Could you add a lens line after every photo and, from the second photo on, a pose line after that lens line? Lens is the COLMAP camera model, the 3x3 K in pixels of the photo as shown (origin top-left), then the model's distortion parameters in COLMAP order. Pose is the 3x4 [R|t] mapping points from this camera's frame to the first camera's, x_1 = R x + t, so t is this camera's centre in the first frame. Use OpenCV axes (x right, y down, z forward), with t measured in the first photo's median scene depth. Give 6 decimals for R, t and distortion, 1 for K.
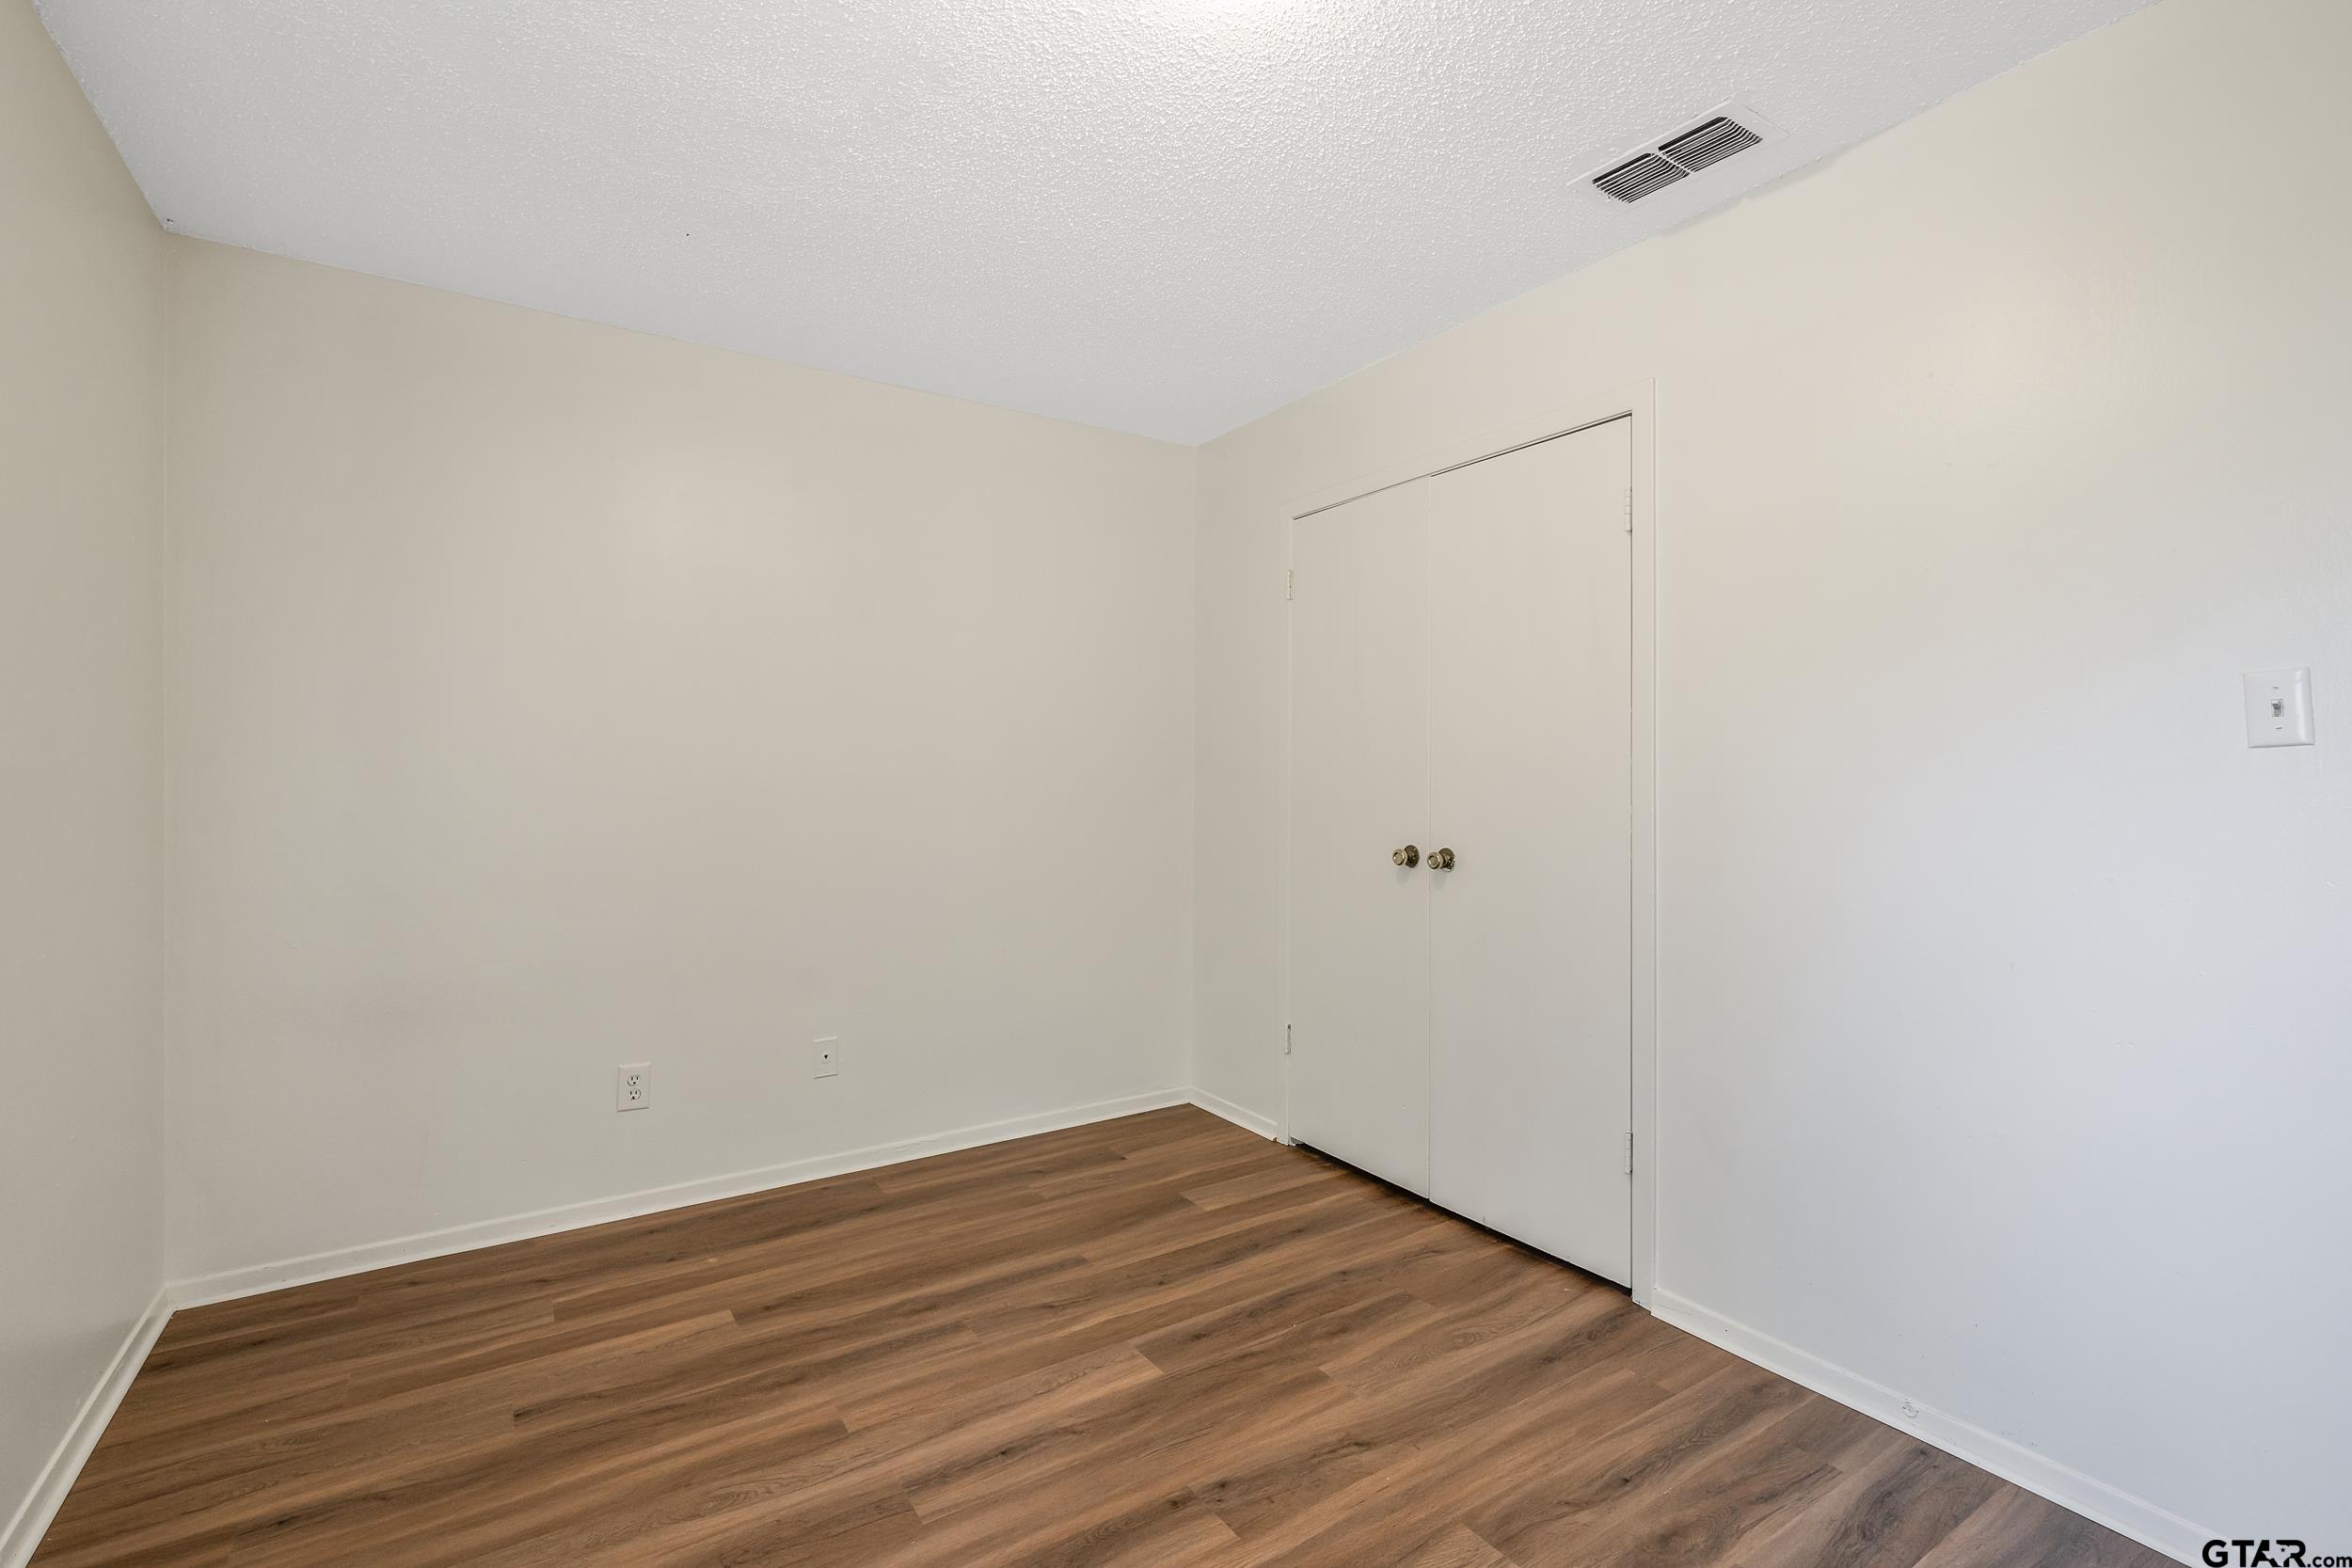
lens RADIAL K [[1063.4, 0, 1188.0], [0, 1063.4, 774.9], [0, 0, 1]] dist [0.009257, -0.000122]
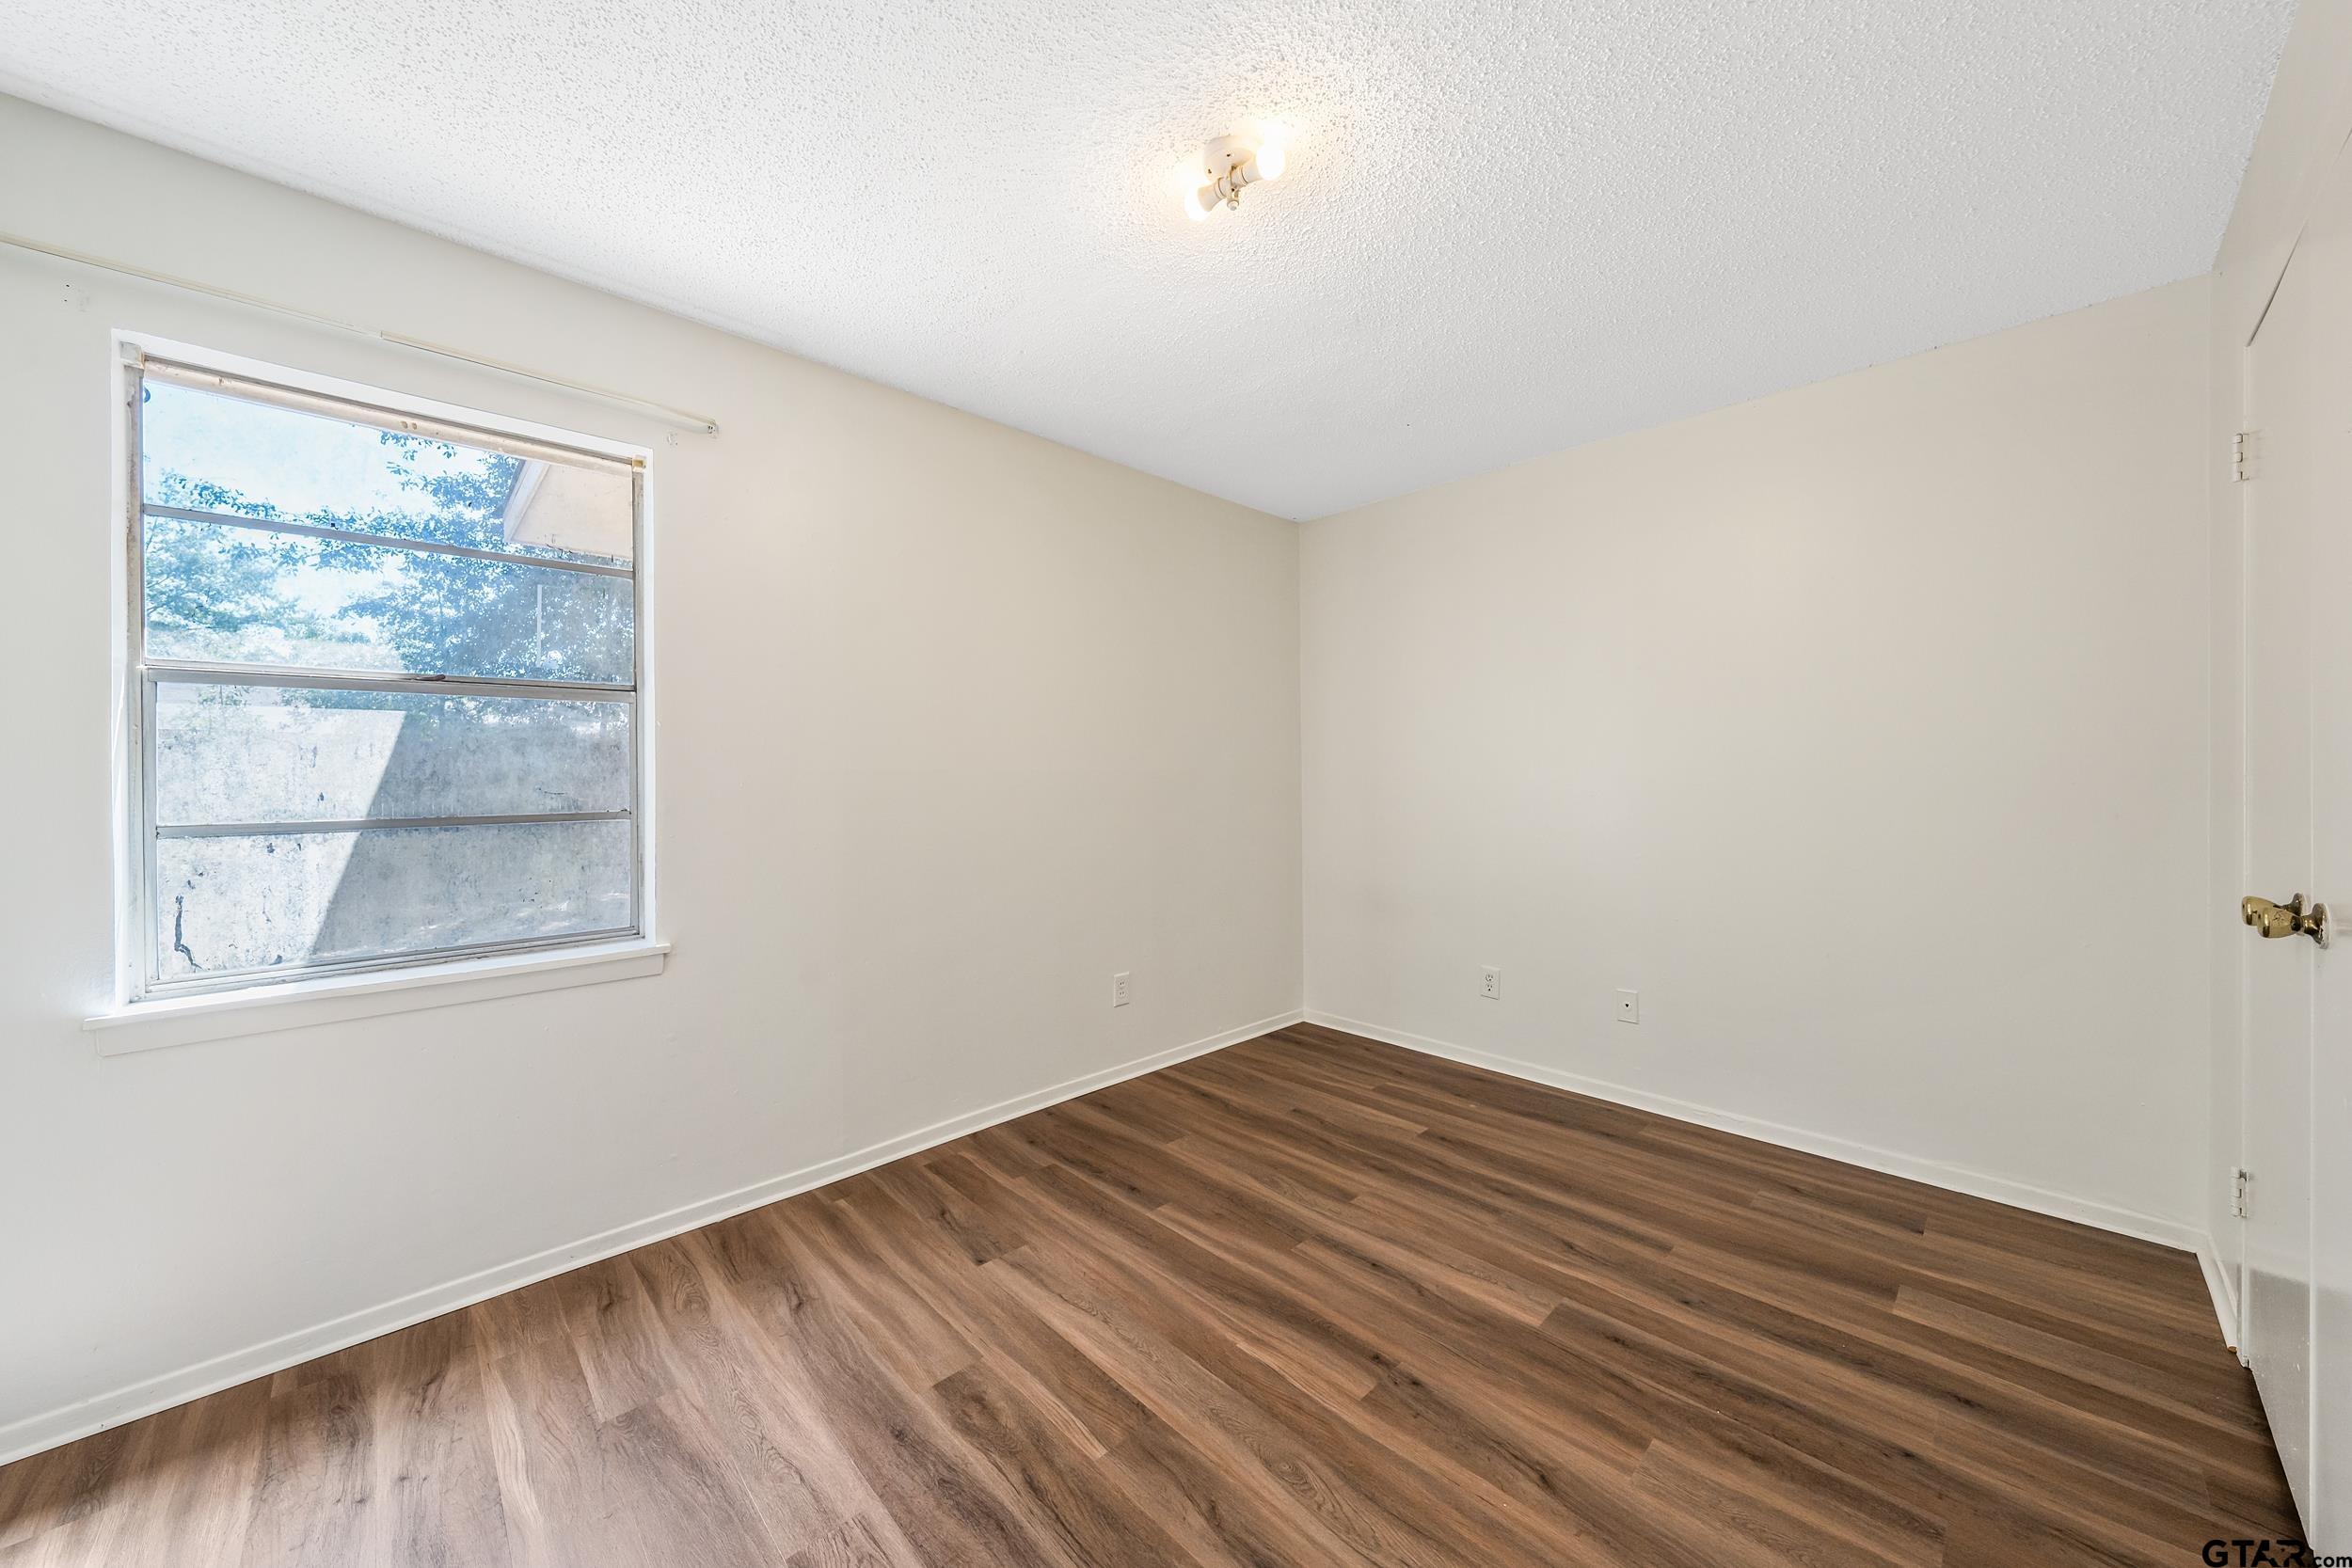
lens RADIAL K [[840.7, 0, 1171.2], [0, 840.7, 777.1], [0, 0, 1]] dist [0.001360, 0.000146]
pose [[0.172223, -0.000008, -0.985058, 0.692174], [0.006755, 0.999976, 0.001173, 0.004412], [0.985035, -0.006856, 0.172219, 0.458777]]
